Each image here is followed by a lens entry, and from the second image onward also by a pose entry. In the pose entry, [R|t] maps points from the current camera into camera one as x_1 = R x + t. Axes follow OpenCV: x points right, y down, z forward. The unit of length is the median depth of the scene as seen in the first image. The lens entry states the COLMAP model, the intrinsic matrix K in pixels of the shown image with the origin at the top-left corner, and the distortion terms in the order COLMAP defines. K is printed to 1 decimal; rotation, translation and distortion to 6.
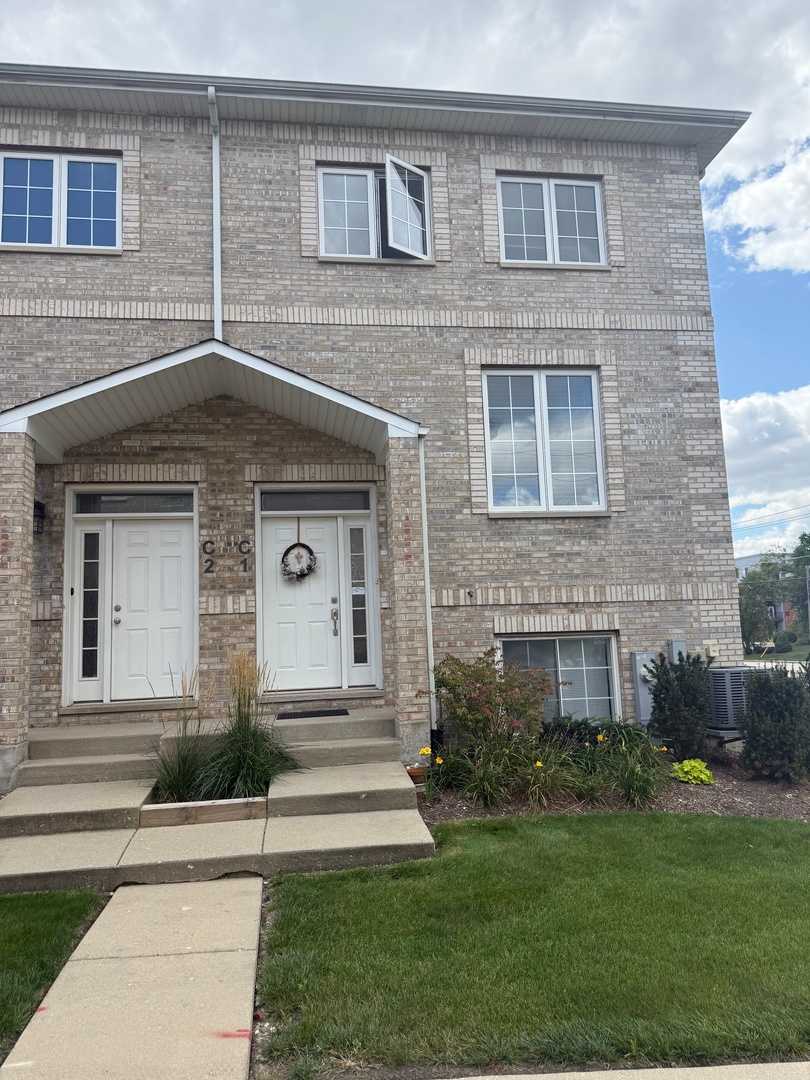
lens RADIAL K [[755.1, 0, 400.3], [0, 755.1, 544.0], [0, 0, 1]] dist [0.163868, -0.334672]
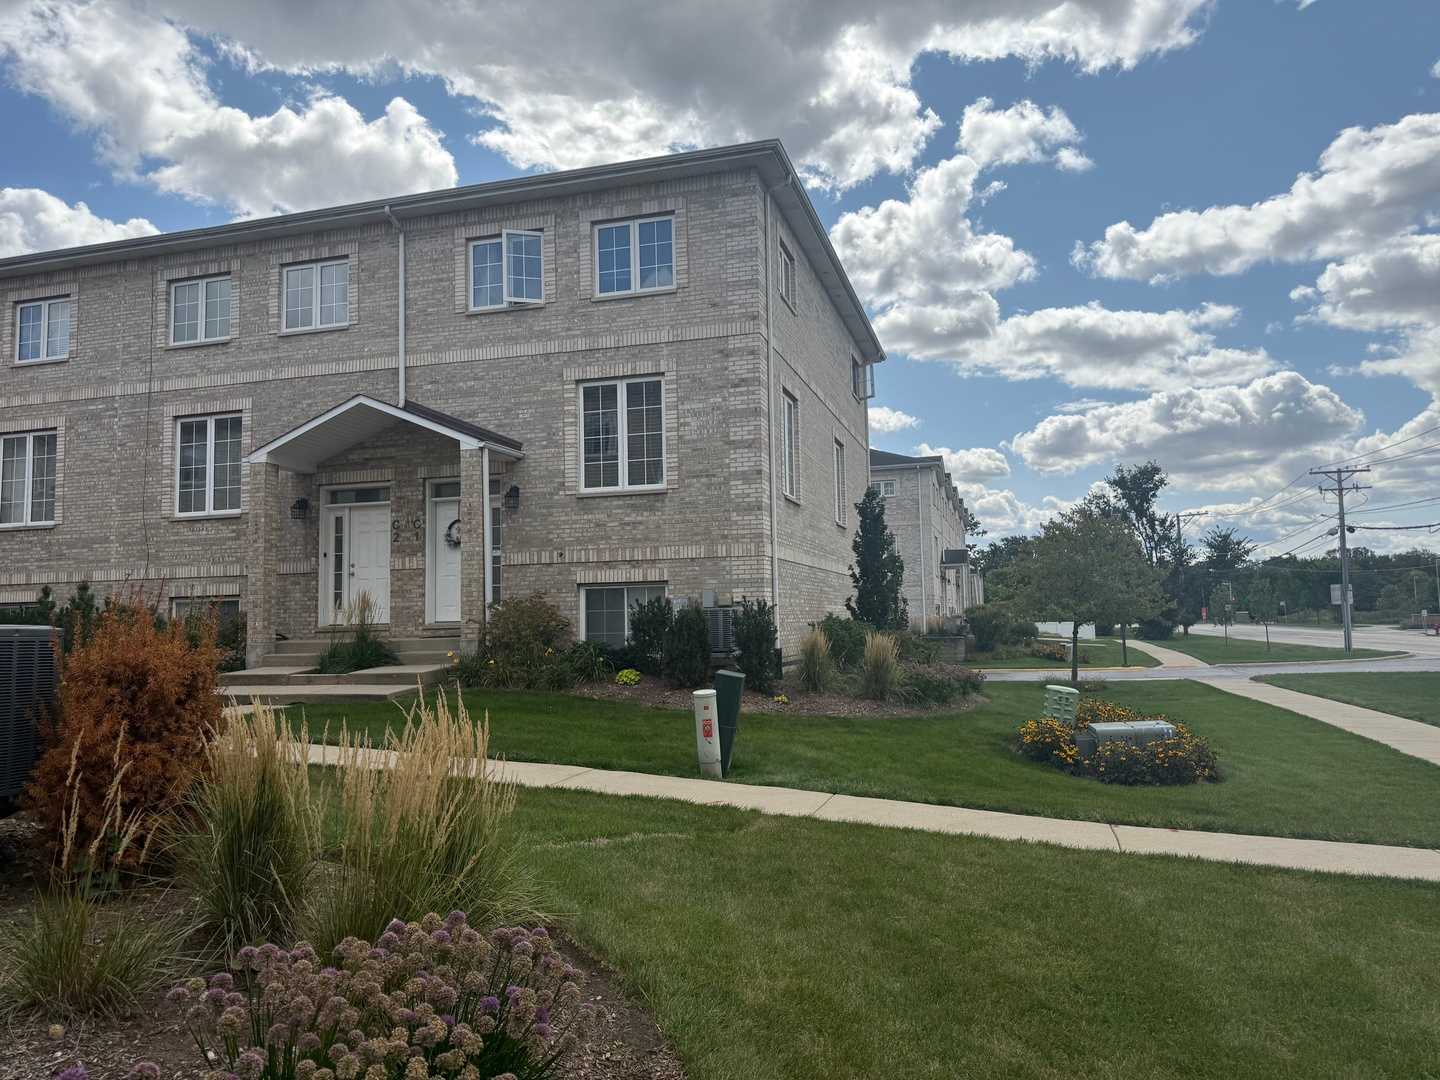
lens RADIAL K [[1006.8, 0, 724.7], [0, 1006.8, 545.3], [0, 0, 1]] dist [0.163868, -0.334672]
pose [[0.910743, -0.011540, -0.412812, 1.079160], [0.038687, 0.997598, 0.057463, -0.042226], [0.411157, -0.068304, 0.909002, -0.512784]]
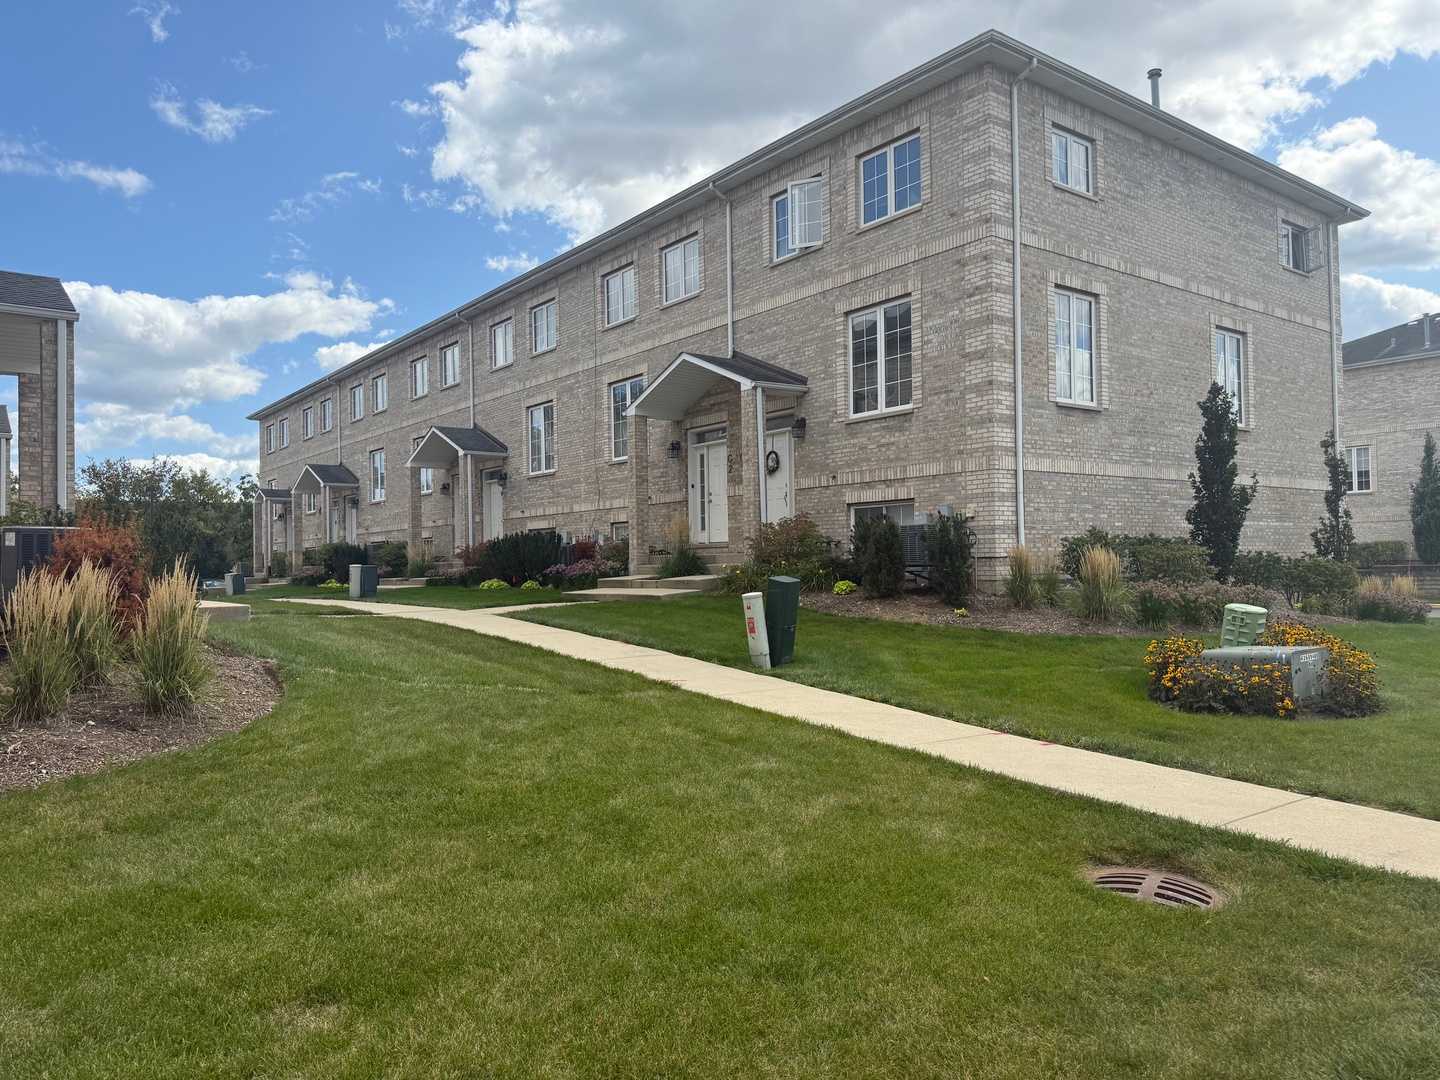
lens RADIAL K [[1006.8, 0, 724.7], [0, 1006.8, 545.3], [0, 0, 1]] dist [0.163868, -0.334672]
pose [[0.490069, 0.014373, -0.871565, 1.663612], [0.111081, 0.990683, 0.078796, 0.017285], [0.864577, -0.135429, 0.483906, -0.155093]]
